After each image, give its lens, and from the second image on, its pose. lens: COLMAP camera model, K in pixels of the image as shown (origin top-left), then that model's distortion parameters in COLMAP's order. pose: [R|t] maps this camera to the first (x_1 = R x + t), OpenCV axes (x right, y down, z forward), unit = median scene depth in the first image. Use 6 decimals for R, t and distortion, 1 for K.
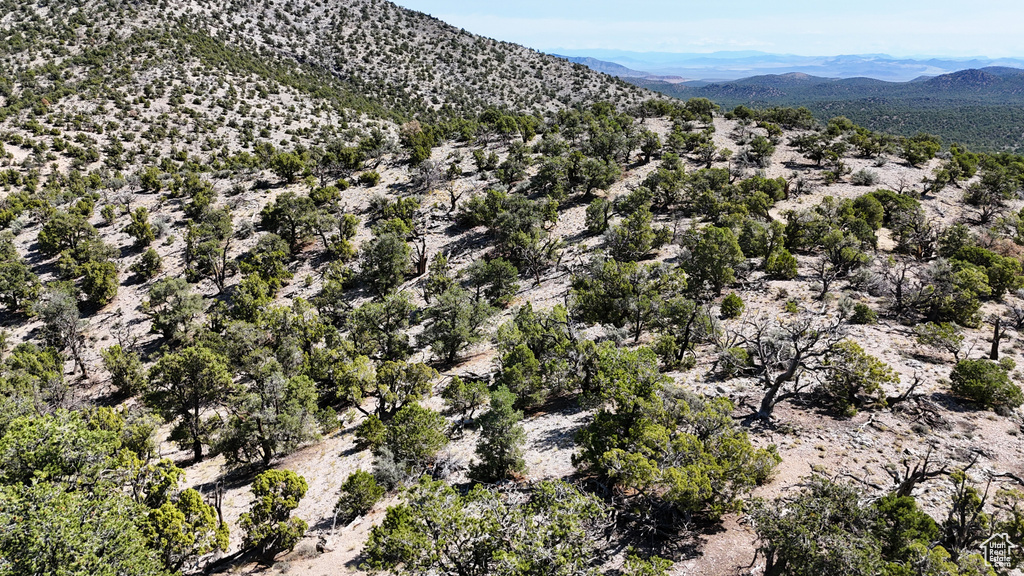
lens RADIAL K [[745.9, 0, 512.8], [0, 745.9, 284.8], [0, 0, 1]] dist [0.056692, -0.041923]
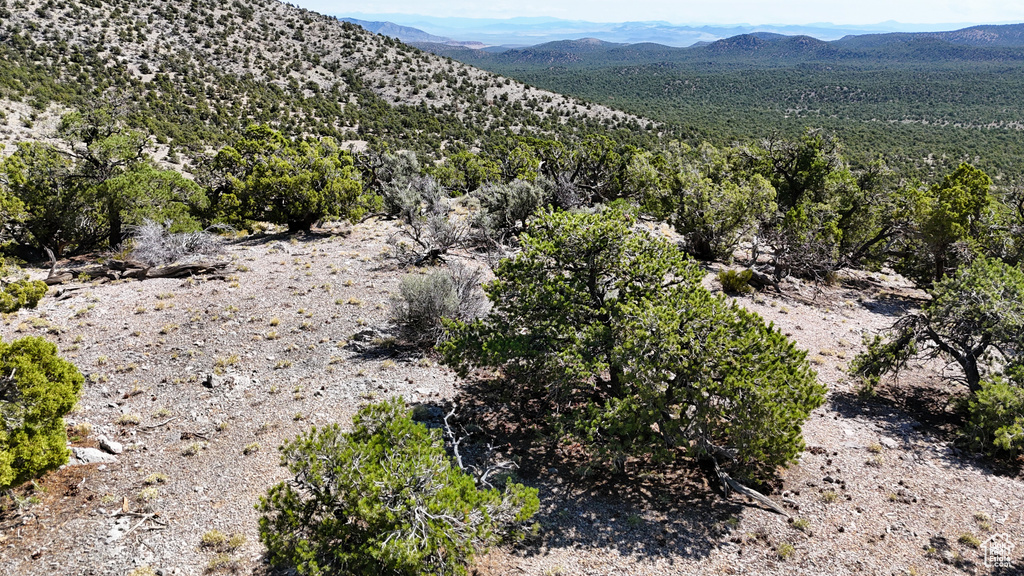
lens RADIAL K [[745.9, 0, 512.8], [0, 745.9, 284.8], [0, 0, 1]] dist [0.056692, -0.041923]
pose [[0.968489, -0.081339, 0.235400, 0.046952], [0.071511, 0.996186, 0.050006, -0.038859], [-0.238570, -0.031597, 0.970611, 0.155694]]
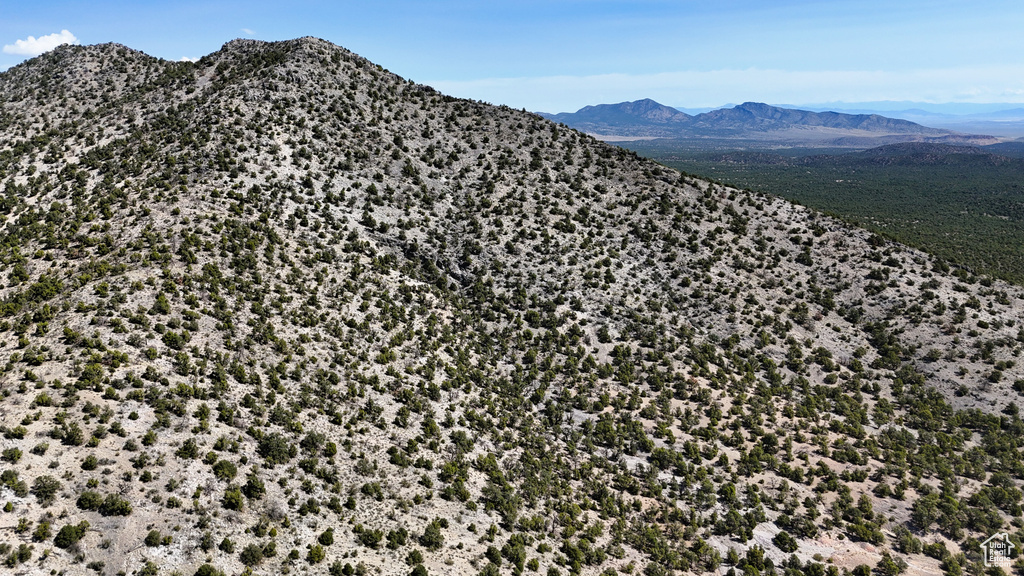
lens RADIAL K [[745.9, 0, 512.8], [0, 745.9, 284.8], [0, 0, 1]] dist [0.056692, -0.041923]
pose [[0.943135, 0.054353, -0.327938, 0.013505], [-0.078414, 0.995078, -0.060590, -0.208835], [0.323030, 0.082859, 0.942754, 0.371526]]
